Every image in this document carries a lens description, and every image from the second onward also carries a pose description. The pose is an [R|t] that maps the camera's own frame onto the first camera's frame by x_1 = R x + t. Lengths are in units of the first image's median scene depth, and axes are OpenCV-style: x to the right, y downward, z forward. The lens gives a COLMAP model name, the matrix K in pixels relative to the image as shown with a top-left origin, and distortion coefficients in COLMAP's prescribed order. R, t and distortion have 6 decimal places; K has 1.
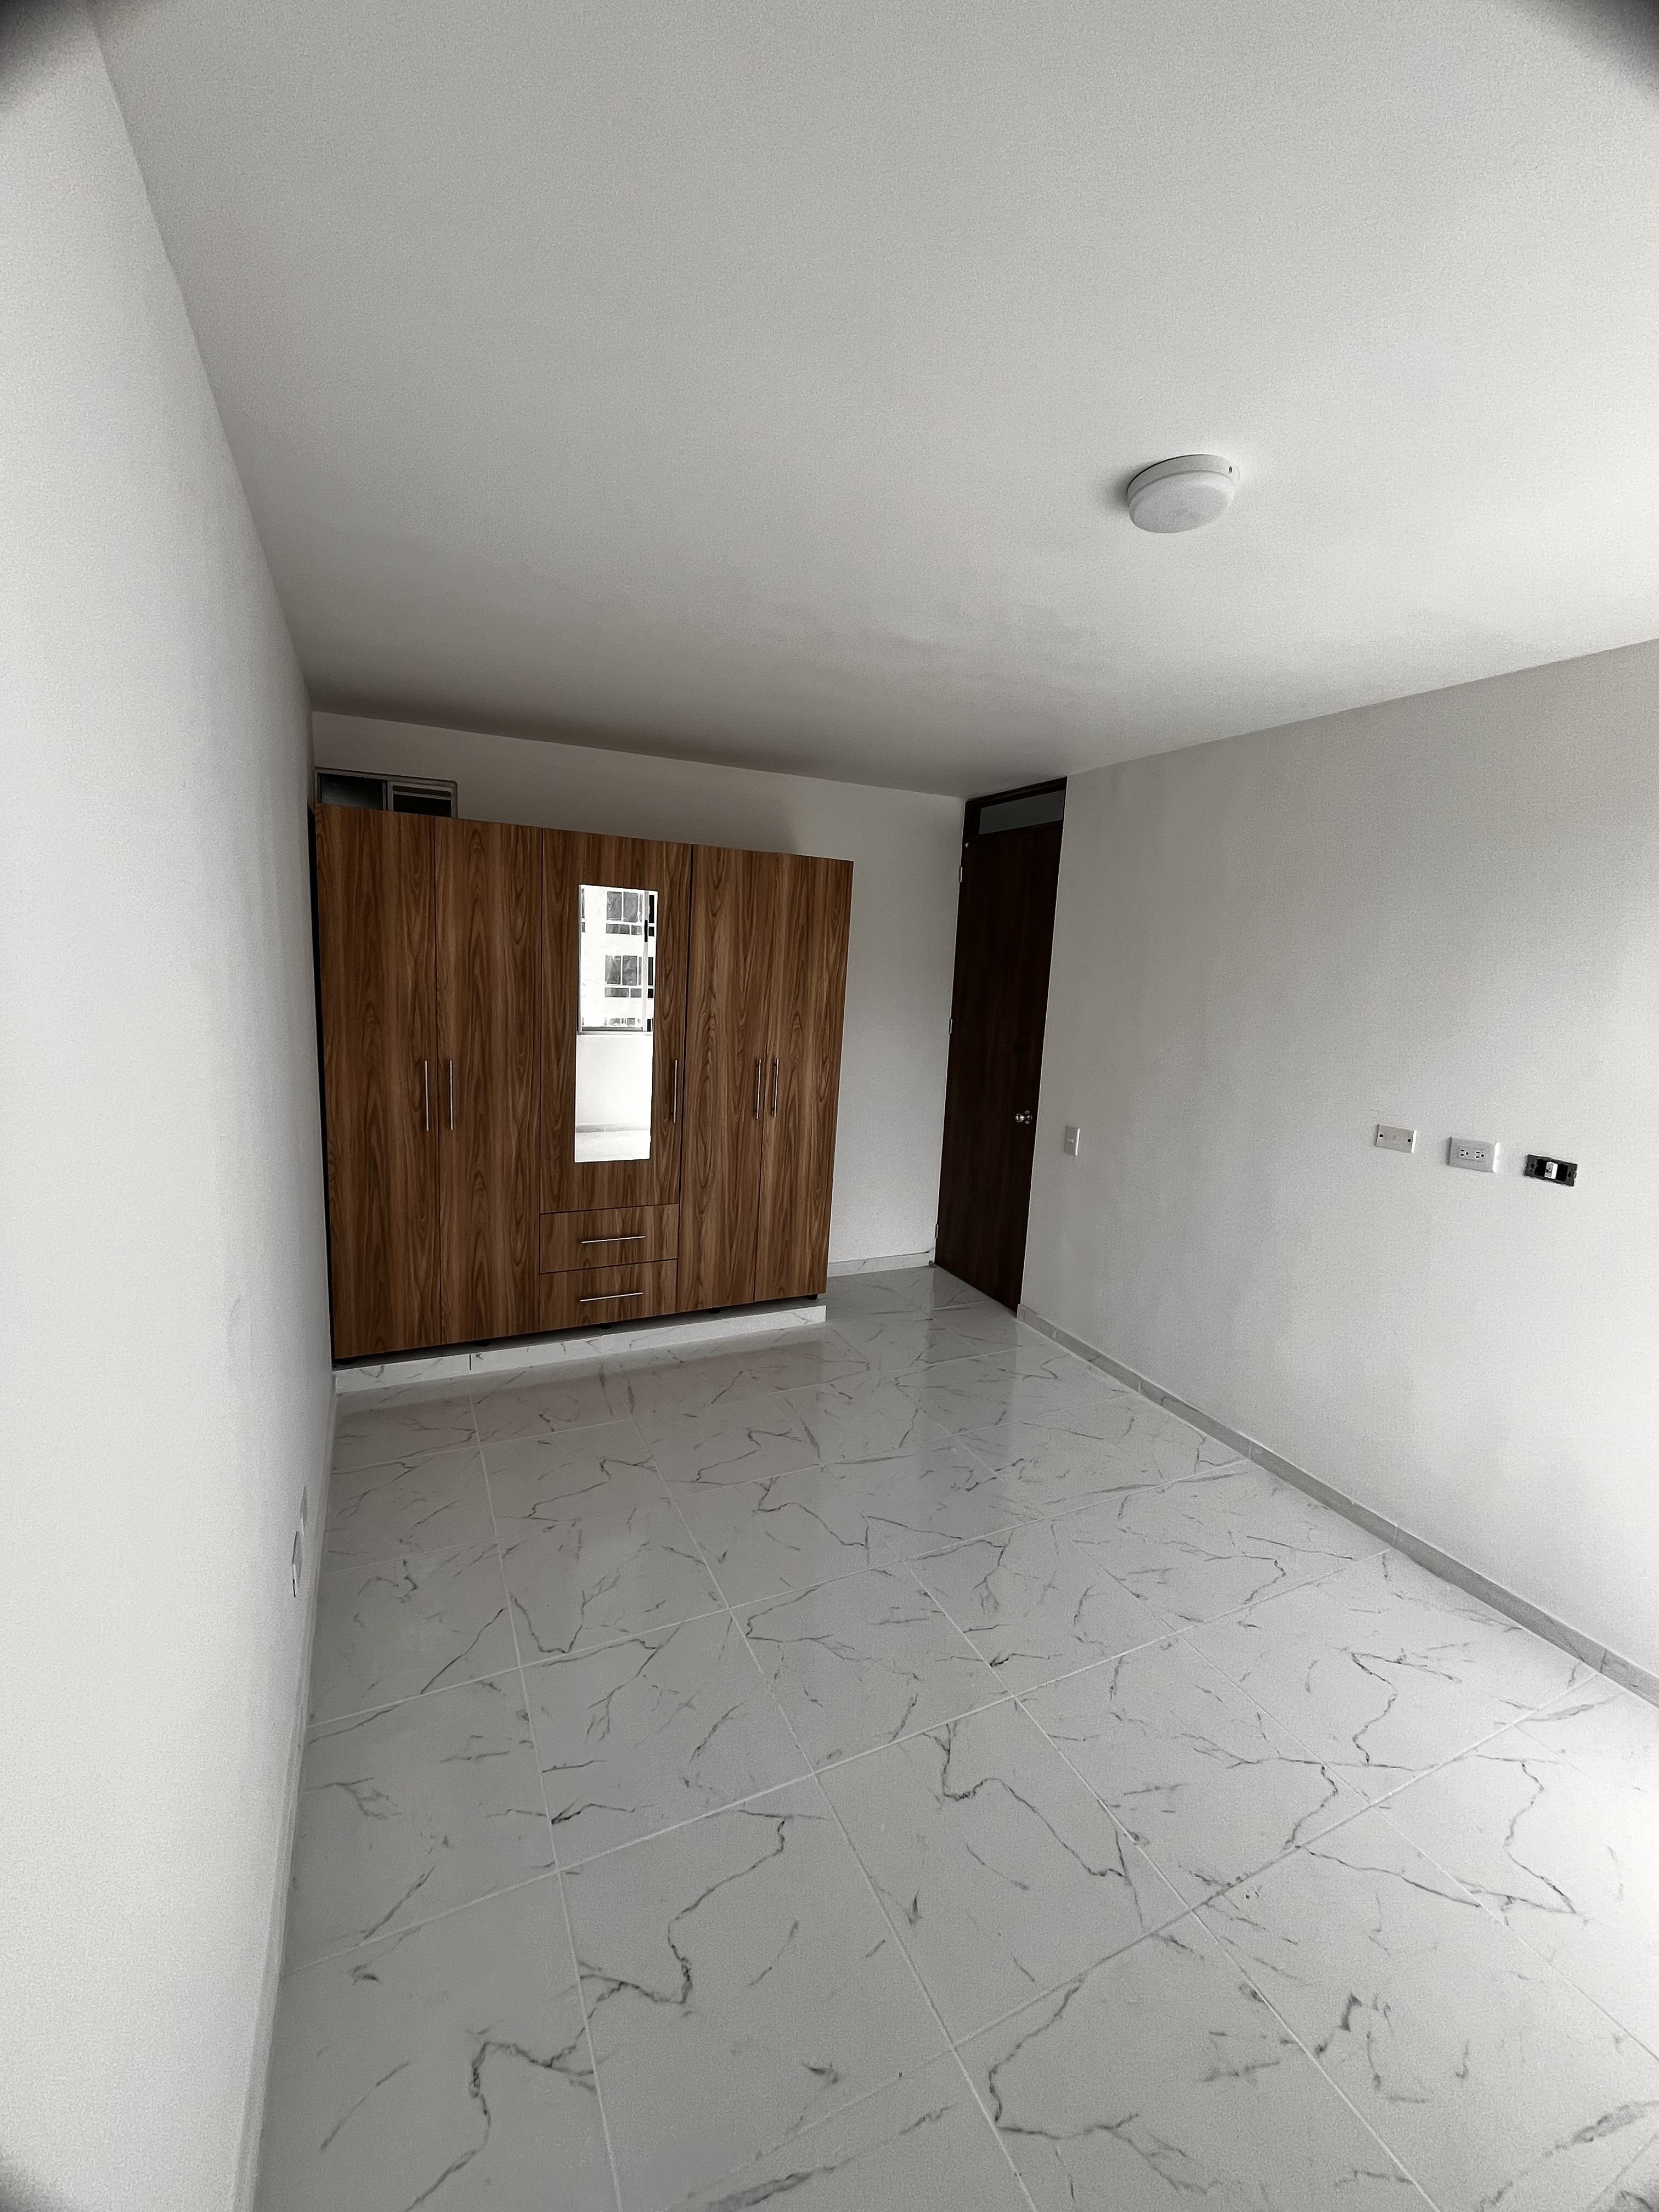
lens RADIAL K [[903.3, 0, 829.5], [0, 903.3, 1106.0], [0, 0, 1]] dist [-0.001064, -0.000101]
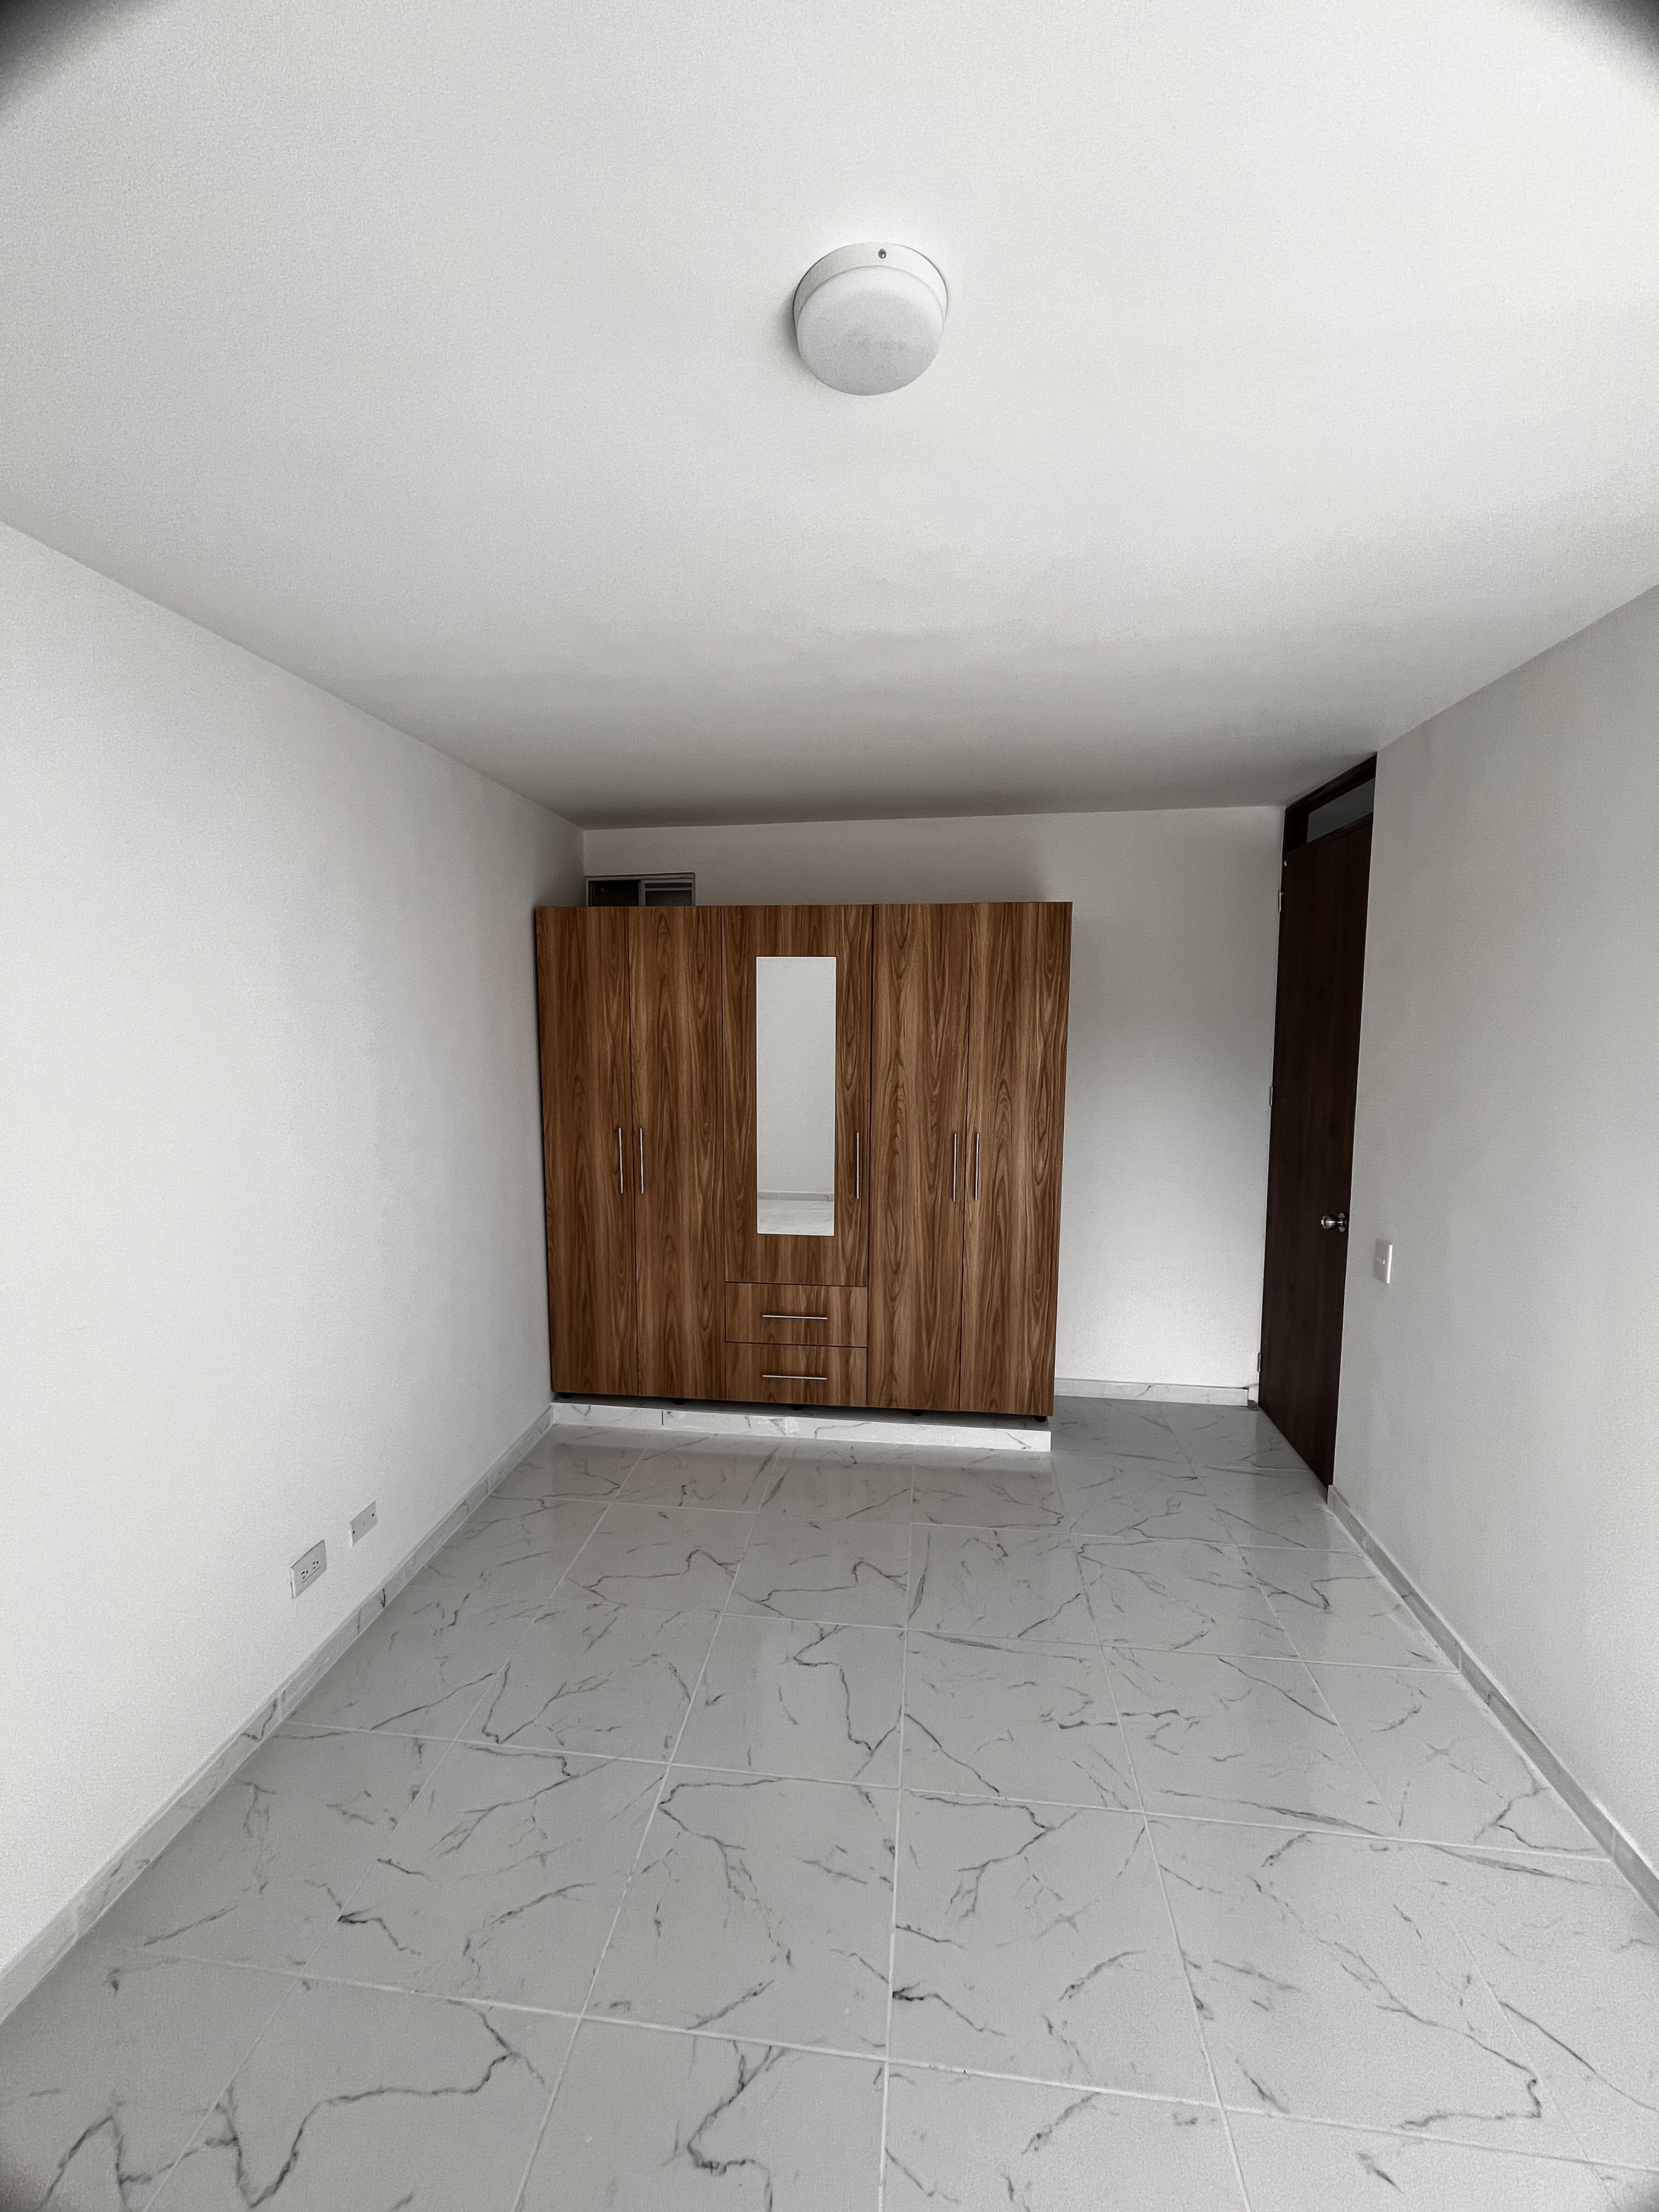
lens RADIAL K [[901.8, 0, 823.7], [0, 901.8, 1107.1], [0, 0, 1]] dist [0.000560, 0.000144]
pose [[0.838559, 0.006270, -0.544775, 0.307006], [-0.047443, 0.996976, -0.061553, -0.017609], [0.542741, 0.077461, 0.836320, 0.192926]]
